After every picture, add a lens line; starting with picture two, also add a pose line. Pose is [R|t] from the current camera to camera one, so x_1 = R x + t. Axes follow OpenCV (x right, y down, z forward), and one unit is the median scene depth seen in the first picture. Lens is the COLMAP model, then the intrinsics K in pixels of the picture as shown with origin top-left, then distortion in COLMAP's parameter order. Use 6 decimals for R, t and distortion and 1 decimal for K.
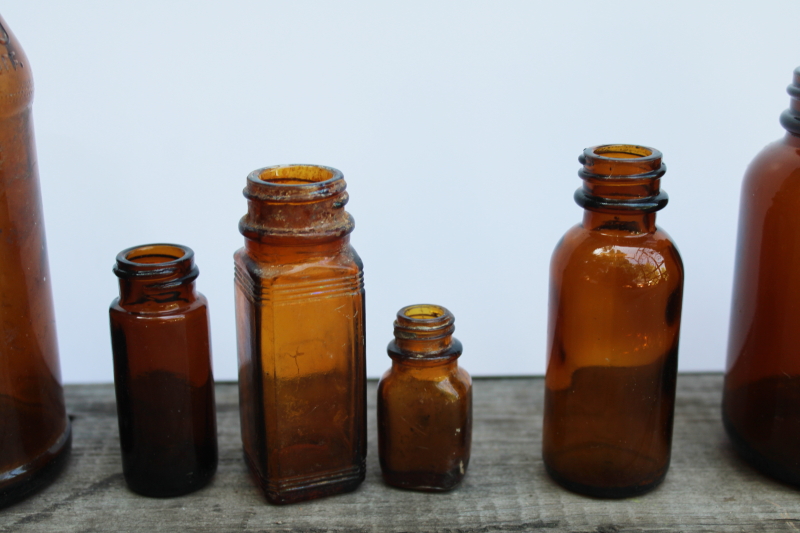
lens RADIAL K [[1303.8, 0, 395.3], [0, 1303.8, 270.7], [0, 0, 1]] dist [-0.038454, 0.000000]
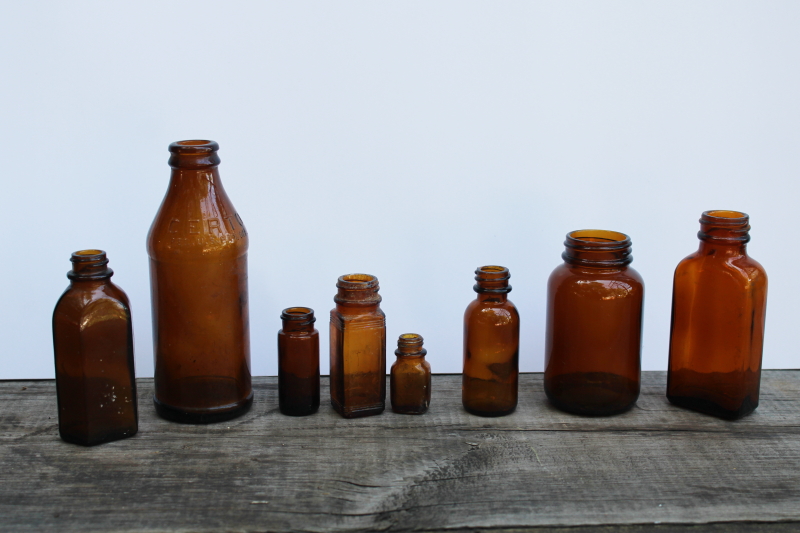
lens RADIAL K [[1303.8, 0, 404.2], [0, 1303.8, 262.6], [0, 0, 1]] dist [-0.038454, 0.000000]
pose [[0.999679, 0.003410, 0.025091, -0.049335], [-0.001560, 0.997304, -0.073370, 0.072447], [-0.025274, 0.073307, 0.996989, -1.371539]]
